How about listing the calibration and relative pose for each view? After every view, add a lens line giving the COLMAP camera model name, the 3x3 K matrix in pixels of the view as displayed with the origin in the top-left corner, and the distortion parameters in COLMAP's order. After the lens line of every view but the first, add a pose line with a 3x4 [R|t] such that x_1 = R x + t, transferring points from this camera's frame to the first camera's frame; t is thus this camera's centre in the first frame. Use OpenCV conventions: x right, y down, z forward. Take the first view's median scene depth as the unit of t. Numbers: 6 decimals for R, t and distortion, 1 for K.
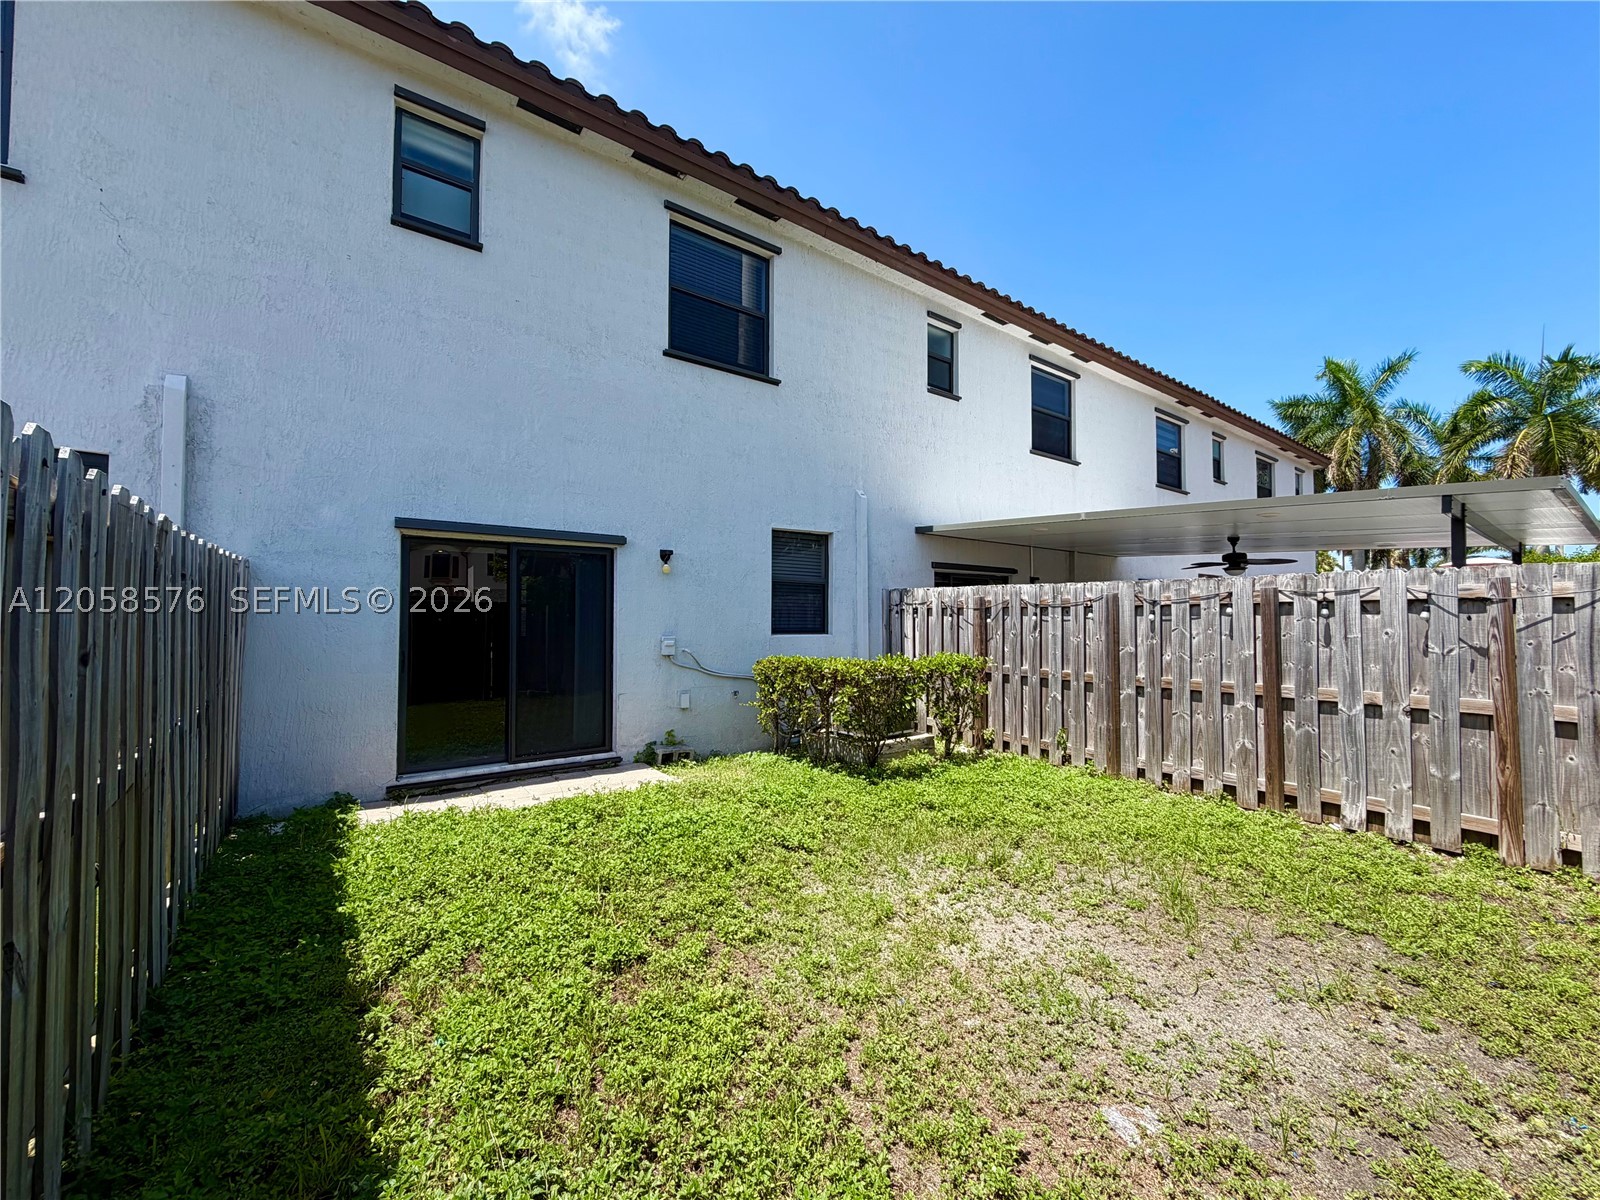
lens RADIAL K [[636.5, 0, 789.9], [0, 636.5, 607.9], [0, 0, 1]] dist [-0.000635, -0.000029]
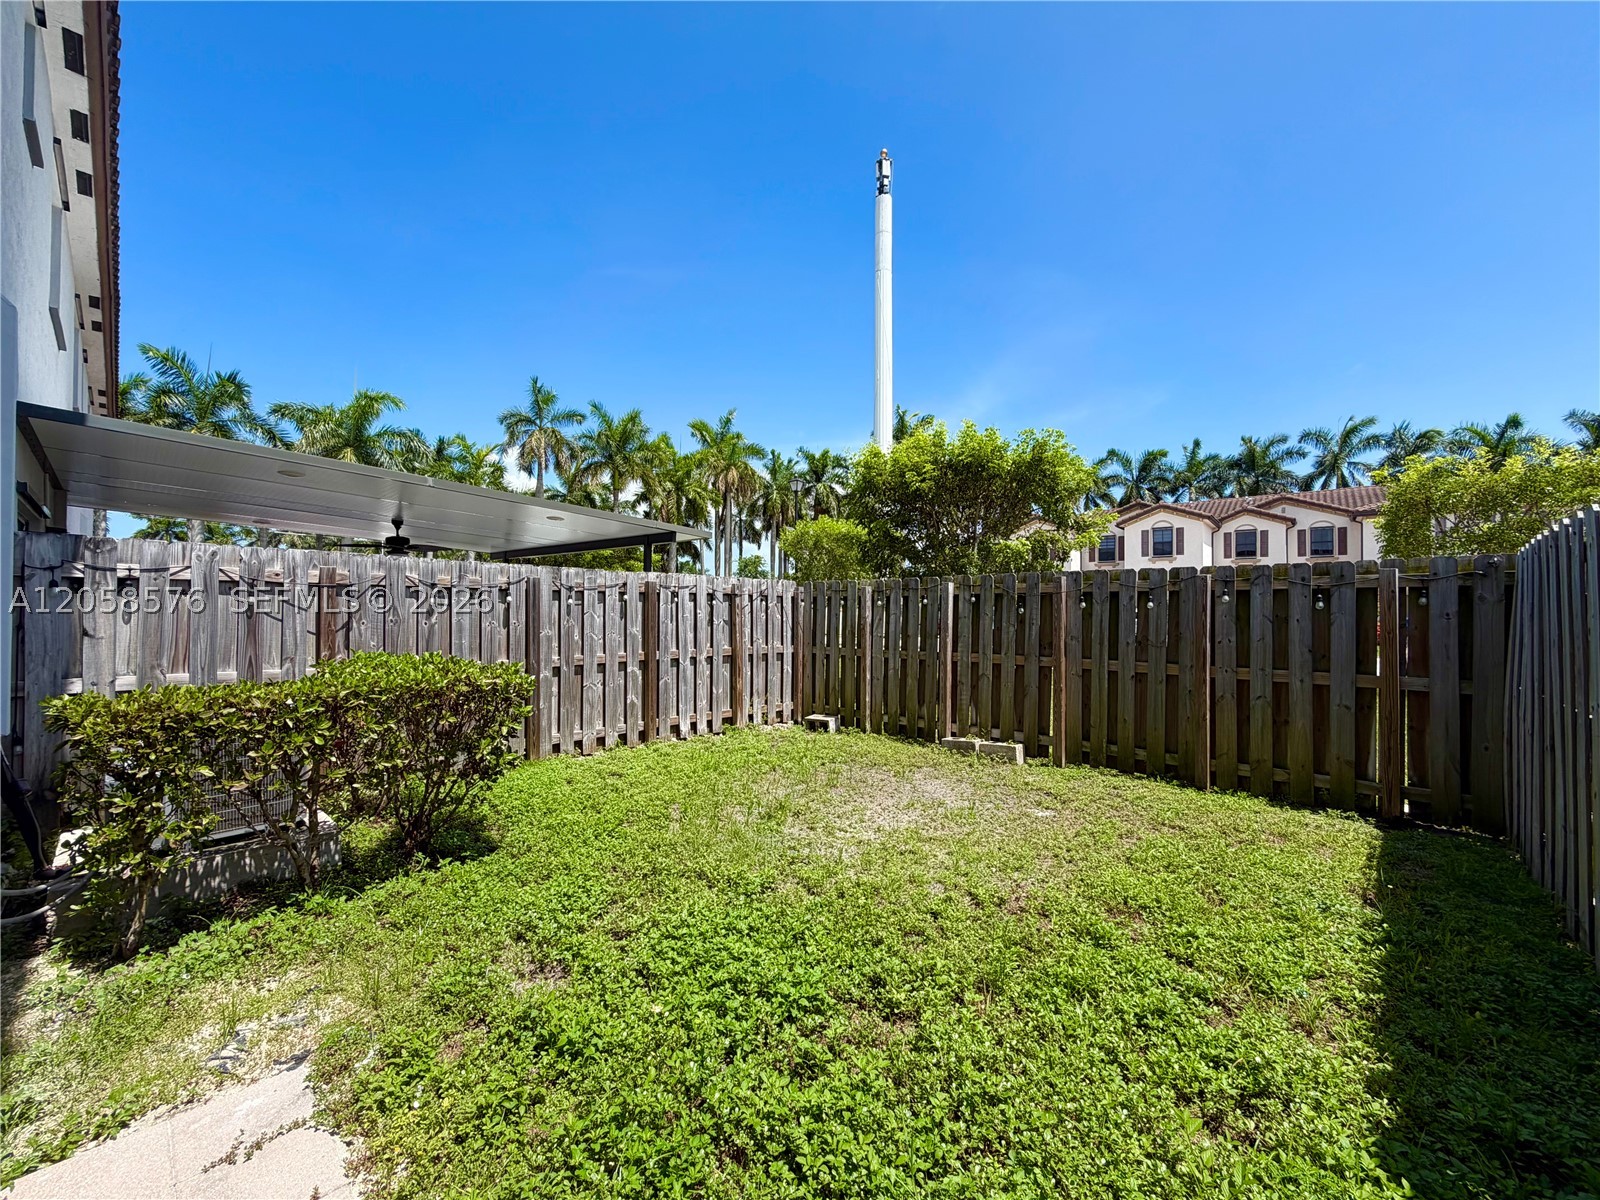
lens RADIAL K [[636.5, 0, 795.2], [0, 636.5, 596.2], [0, 0, 1]] dist [-0.000635, -0.000029]
pose [[-0.198940, 0.011998, 0.979938, -0.489220], [-0.025535, 0.999522, -0.017422, 0.011811], [-0.979679, -0.028488, -0.198538, 0.706265]]
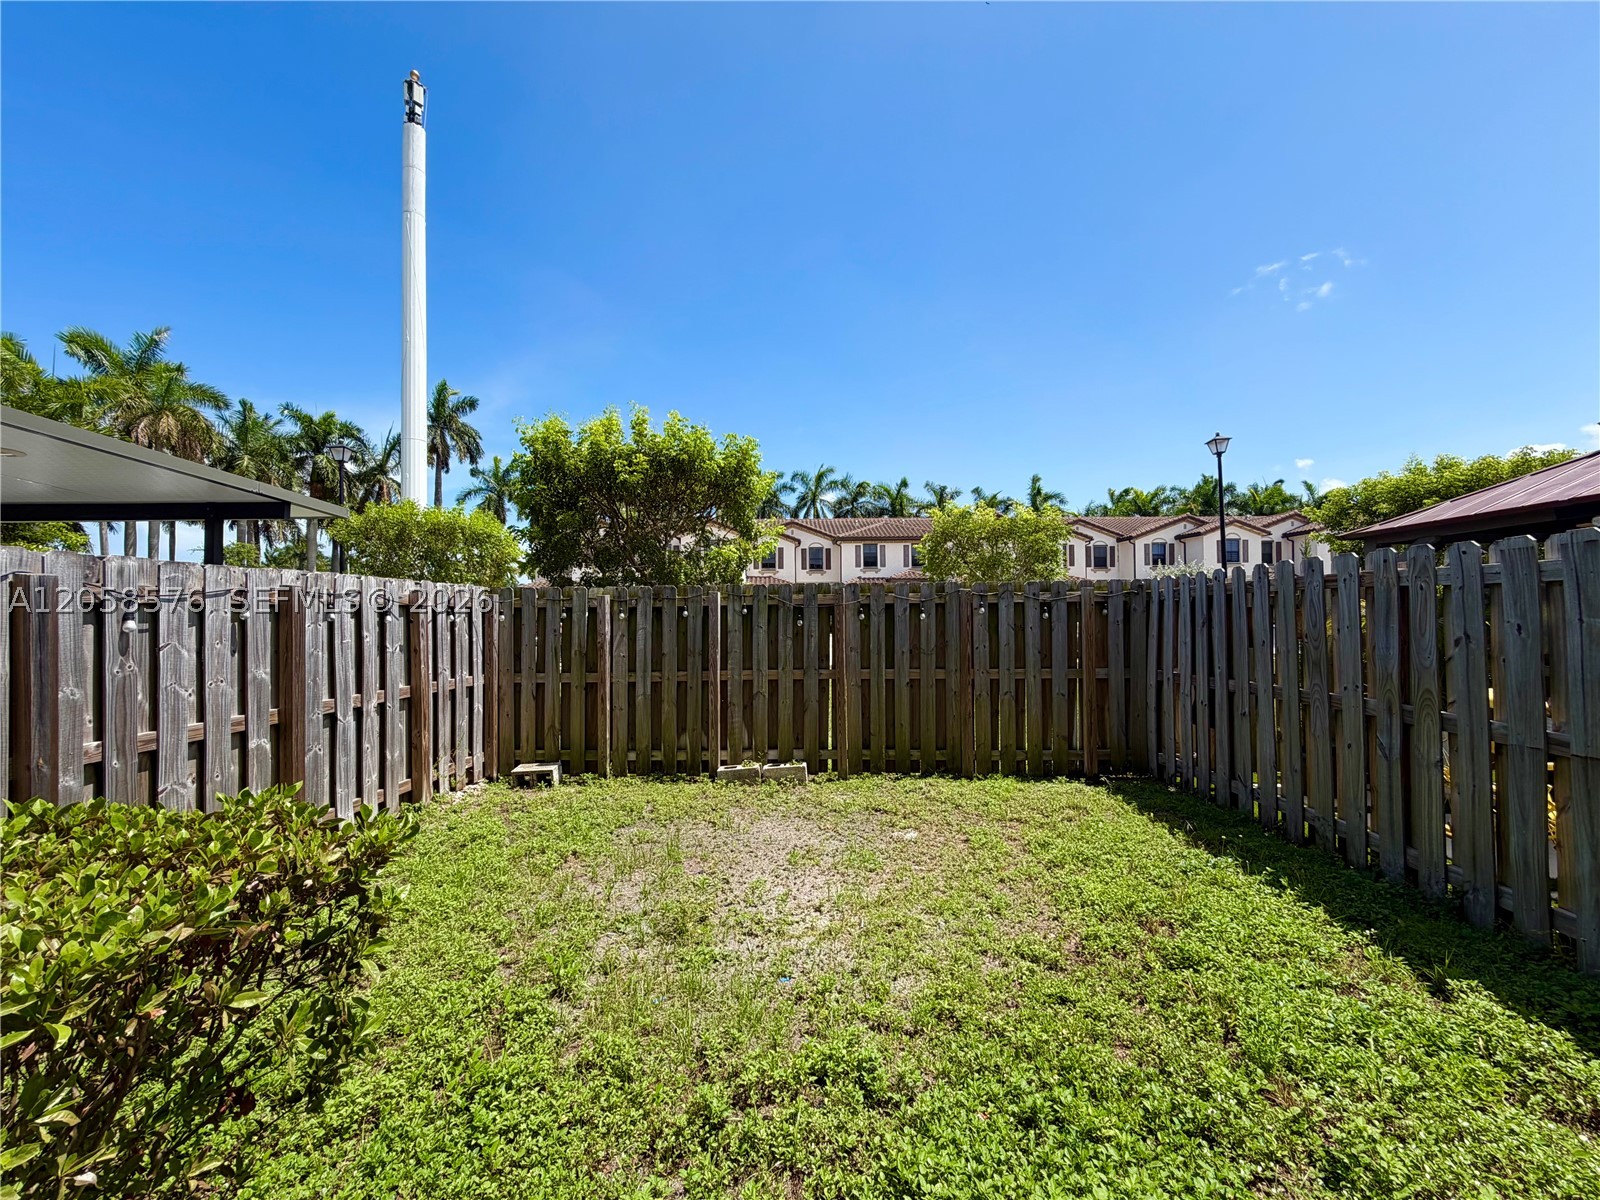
lens RADIAL K [[636.5, 0, 798.2], [0, 636.5, 599.2], [0, 0, 1]] dist [-0.000635, -0.000029]
pose [[-0.793341, 0.011628, 0.608667, -0.175967], [-0.009301, 0.999469, -0.031217, 0.002821], [-0.608707, -0.030427, -0.792812, 0.911962]]
